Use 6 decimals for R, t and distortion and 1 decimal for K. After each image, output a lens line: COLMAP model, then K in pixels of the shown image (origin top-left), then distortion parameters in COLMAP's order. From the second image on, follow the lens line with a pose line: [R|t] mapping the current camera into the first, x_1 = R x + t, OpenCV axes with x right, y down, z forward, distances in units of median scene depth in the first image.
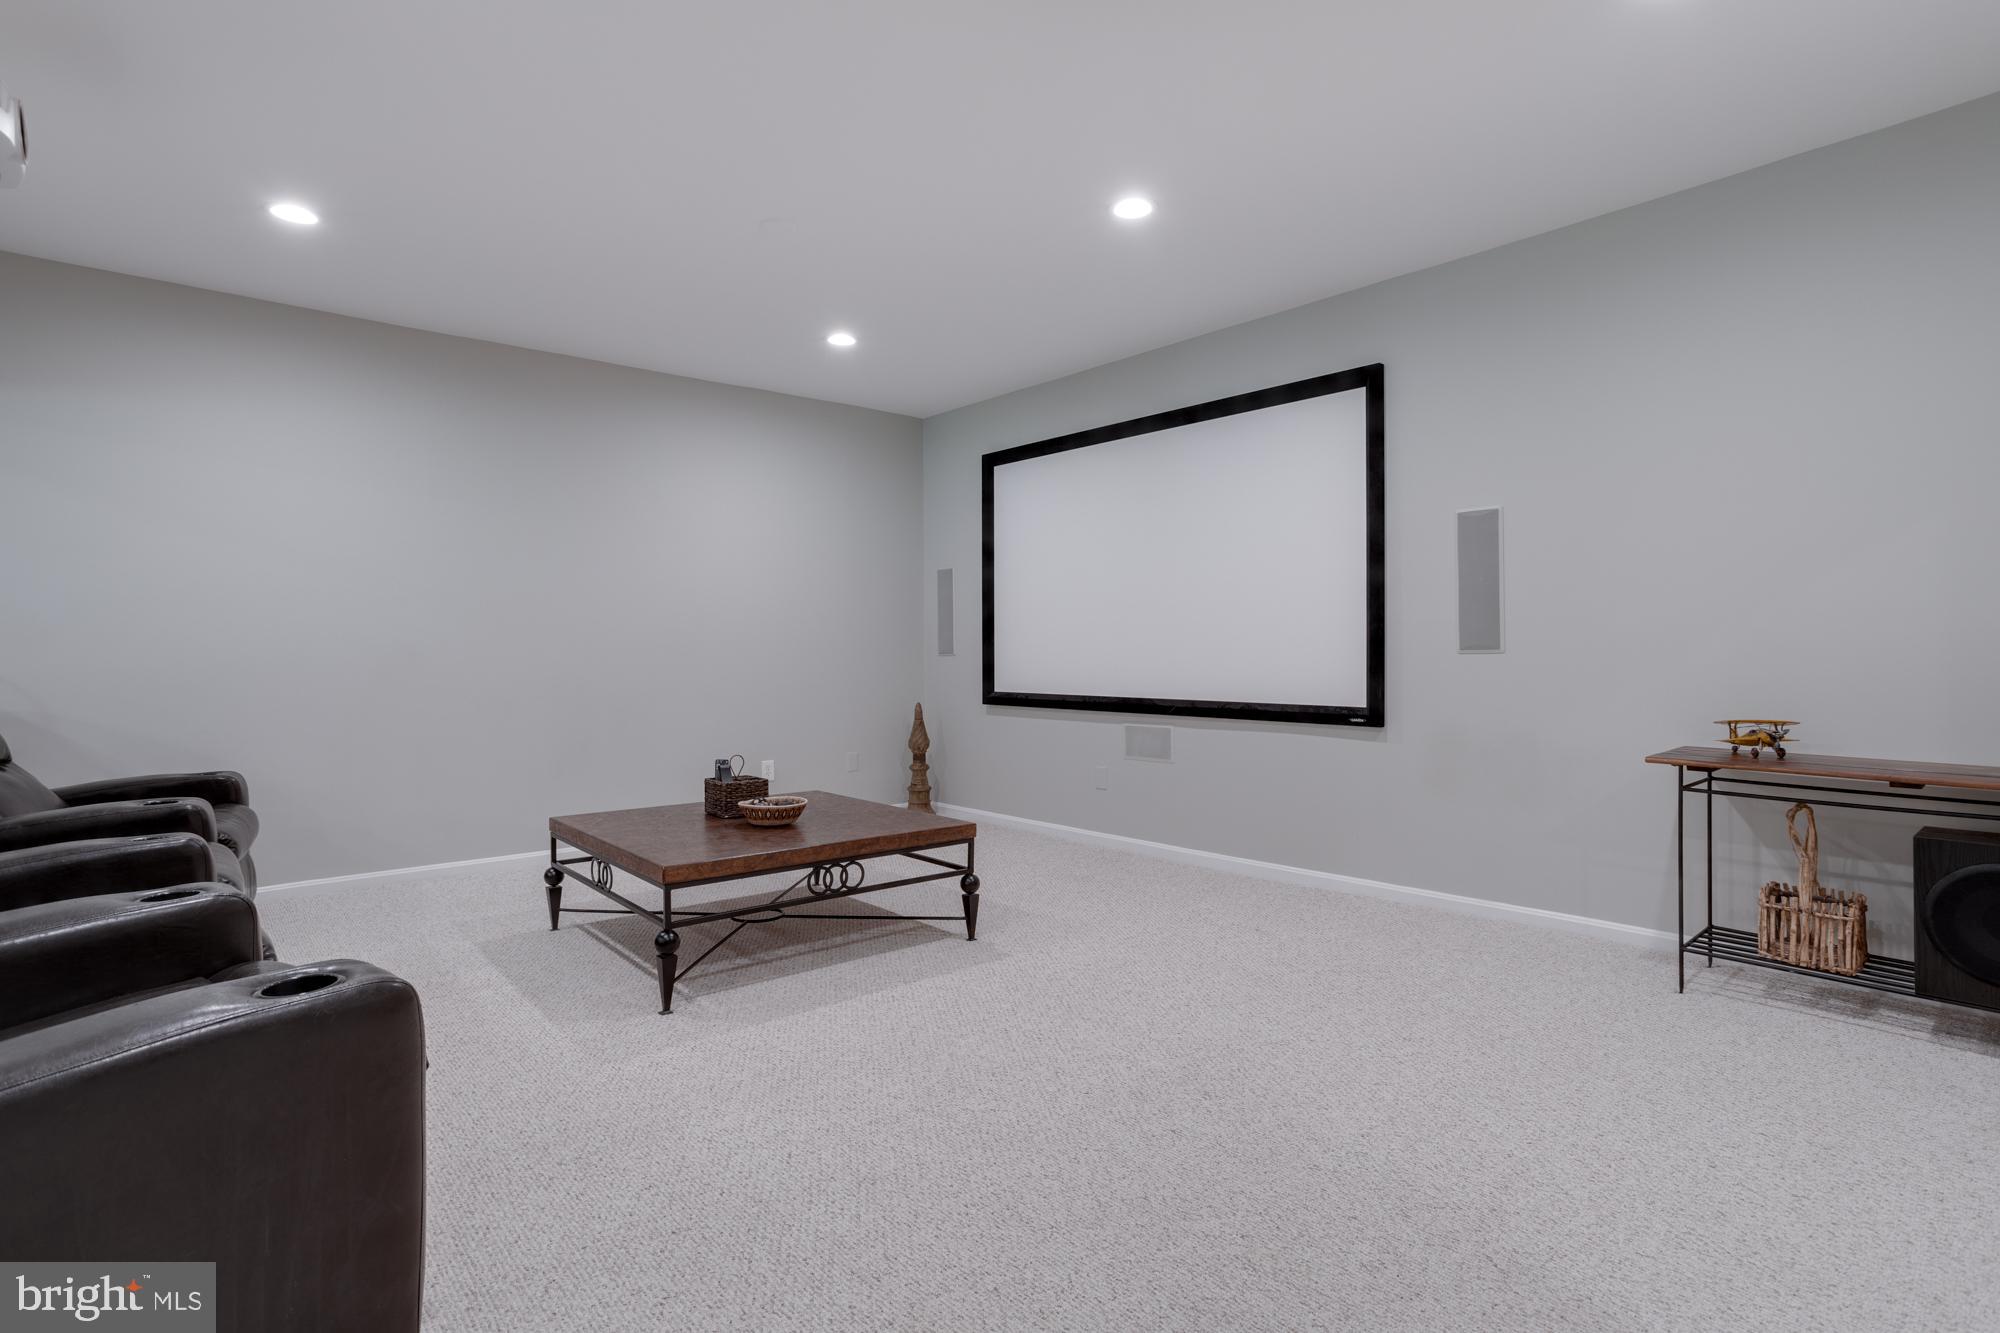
lens RADIAL K [[970.1, 0, 981.0], [0, 970.1, 649.9], [0, 0, 1]] dist [-0.051823, 0.033422]
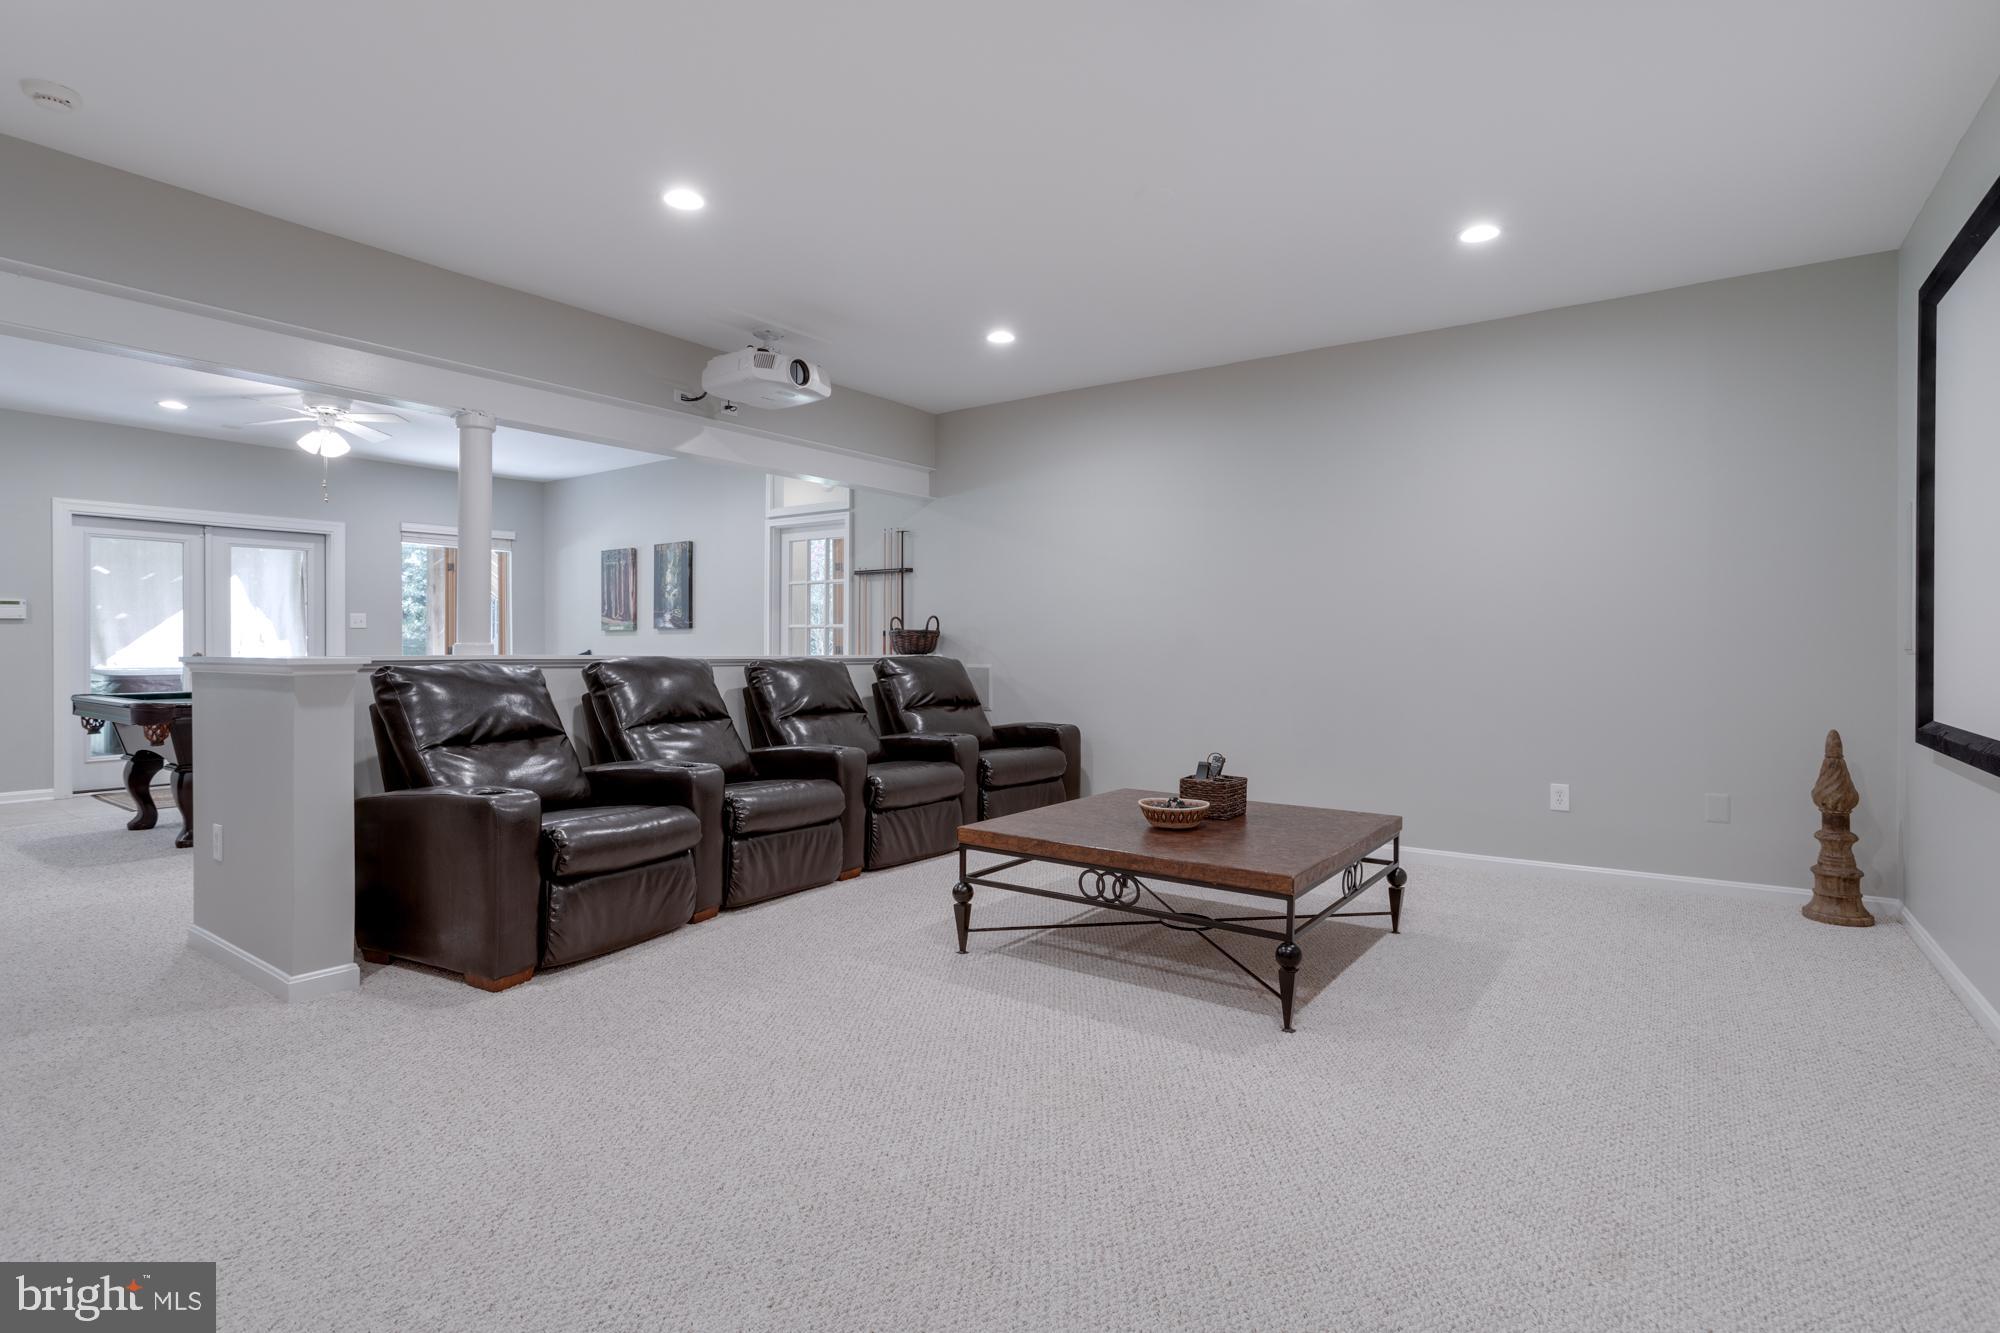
lens RADIAL K [[971.5, 0, 1015.9], [0, 971.5, 643.7], [0, 0, 1]] dist [-0.005620, -0.000765]
pose [[0.260459, 0.007618, -0.965455, 0.658910], [-0.000470, 0.999970, 0.007764, -0.007719], [0.965485, -0.001569, 0.260455, 0.594947]]
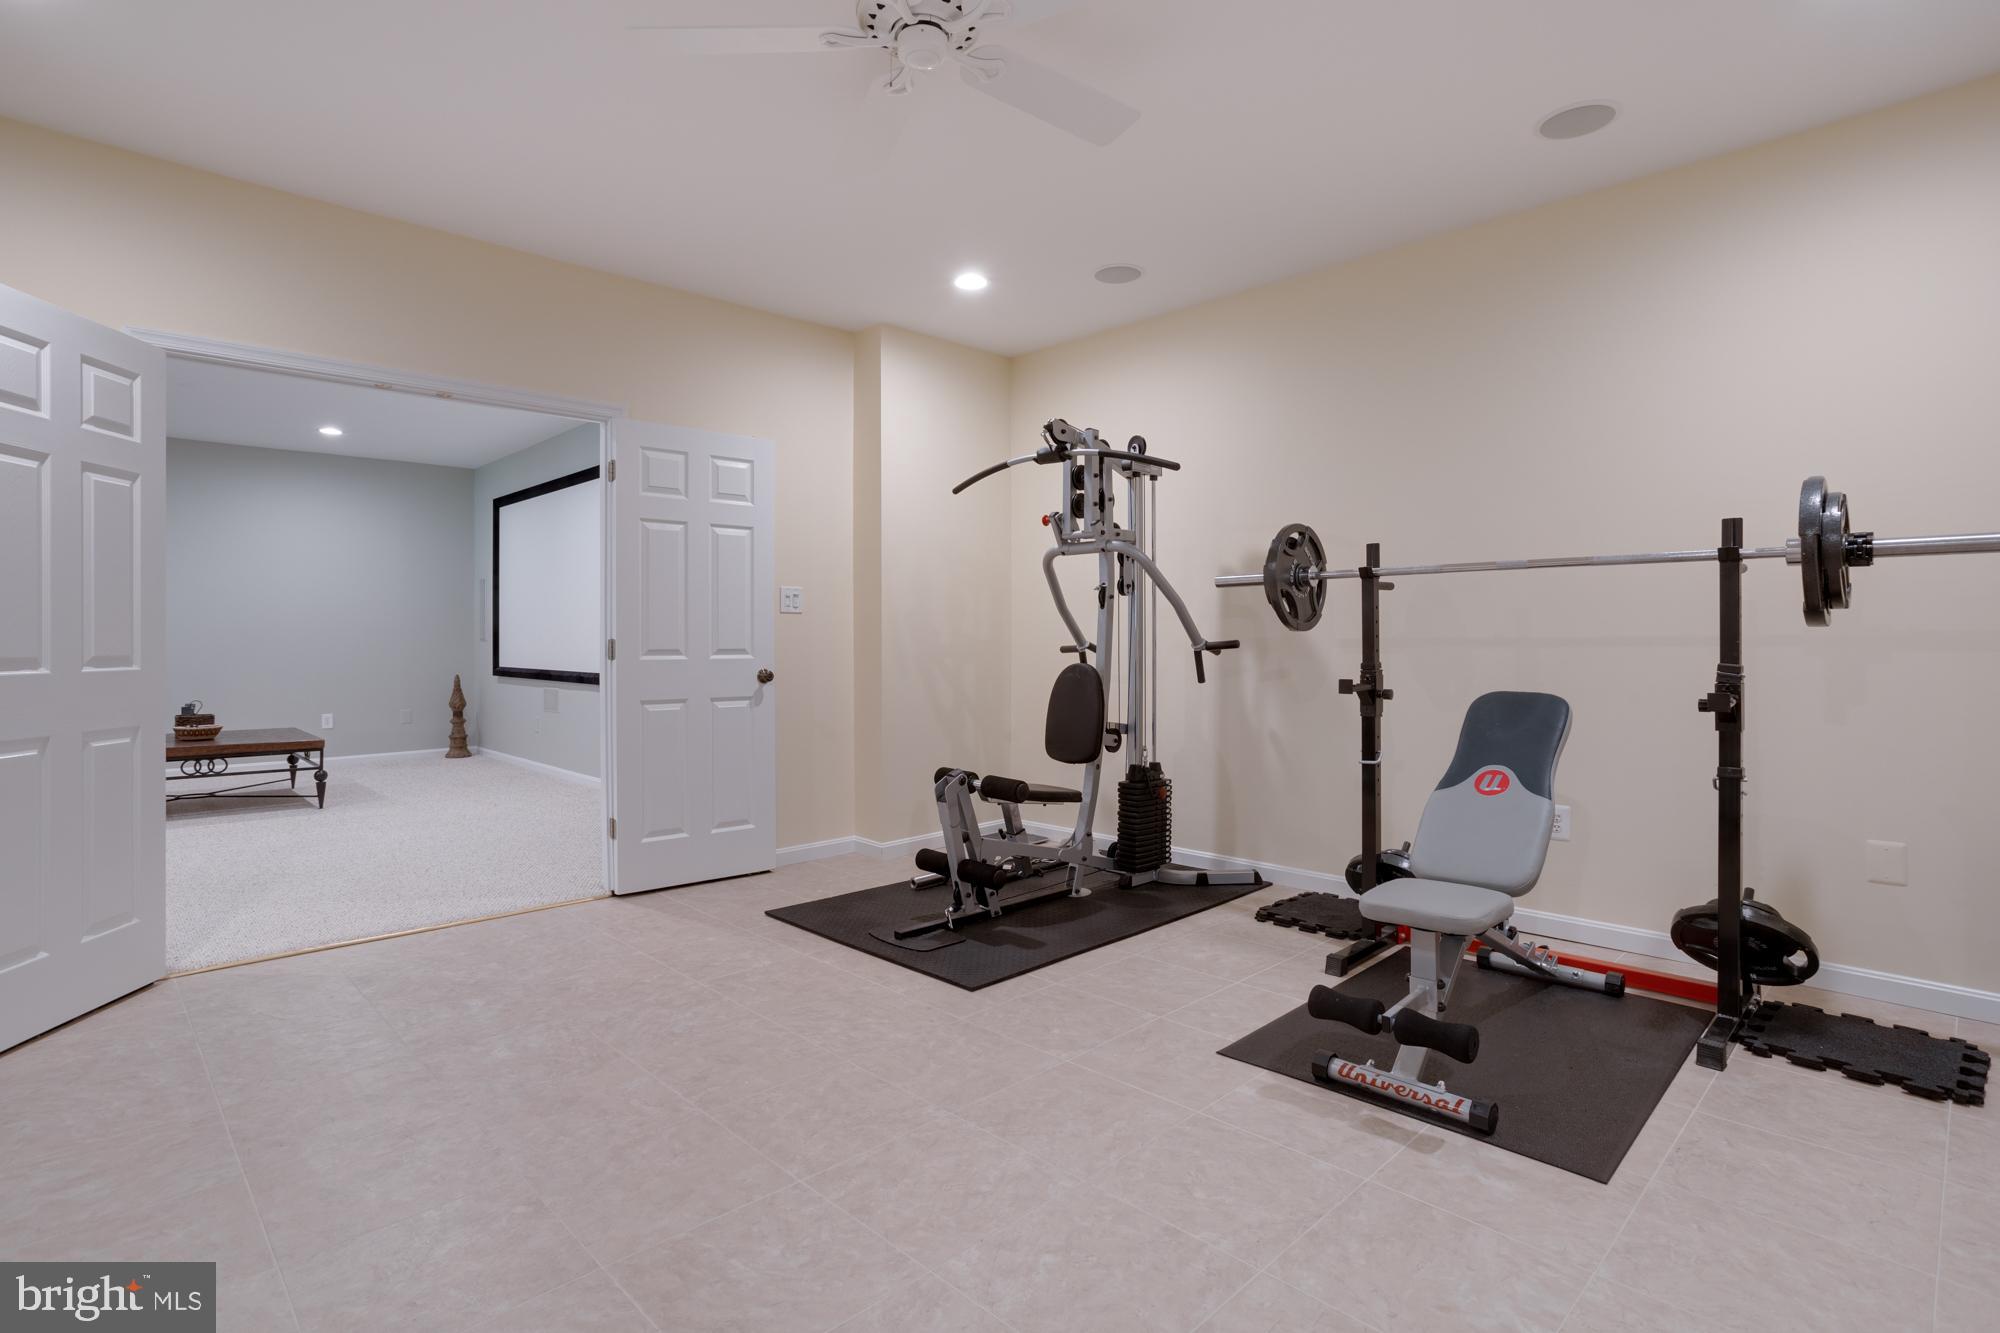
lens RADIAL K [[970.1, 0, 981.0], [0, 970.1, 649.9], [0, 0, 1]] dist [-0.051823, 0.033422]
pose [[0.997974, 0.000760, 0.063614, 1.026632], [-0.001560, 0.999920, 0.012531, -0.000075], [-0.063599, -0.012605, 0.997896, -0.726227]]
